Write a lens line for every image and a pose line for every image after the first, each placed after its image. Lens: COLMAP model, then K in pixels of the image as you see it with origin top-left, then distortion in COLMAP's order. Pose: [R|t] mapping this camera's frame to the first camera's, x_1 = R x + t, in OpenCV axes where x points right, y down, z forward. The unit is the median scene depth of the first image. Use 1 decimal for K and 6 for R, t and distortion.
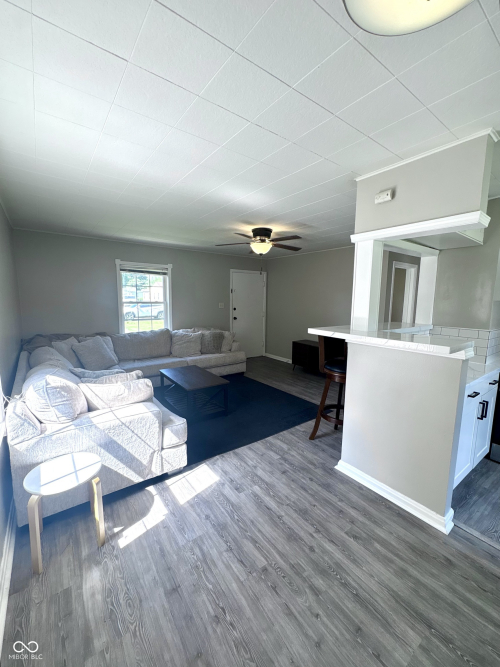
lens RADIAL K [[271.6, 0, 251.2], [0, 271.6, 336.4], [0, 0, 1]] dist [-0.000199, -0.000127]
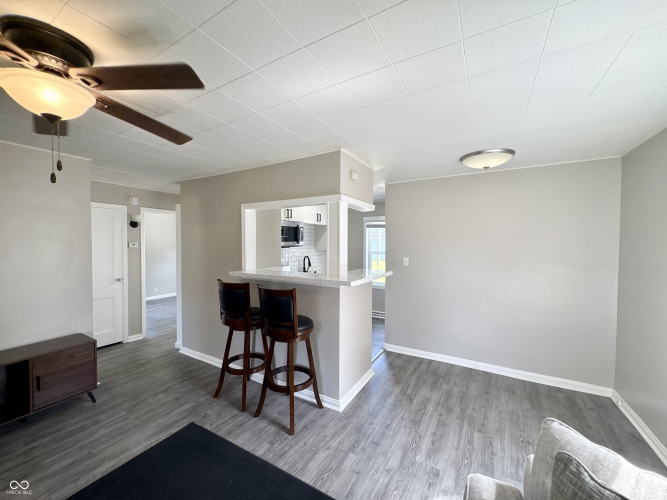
lens RADIAL K [[271.6, 0, 333.5], [0, 271.6, 250.0], [0, 0, 1]] dist [-0.000199, -0.000127]
pose [[-0.388875, -0.037465, 0.920528, -0.642475], [0.126237, 0.987582, 0.093523, -0.230141], [-0.912601, 0.152574, -0.379316, 1.431597]]
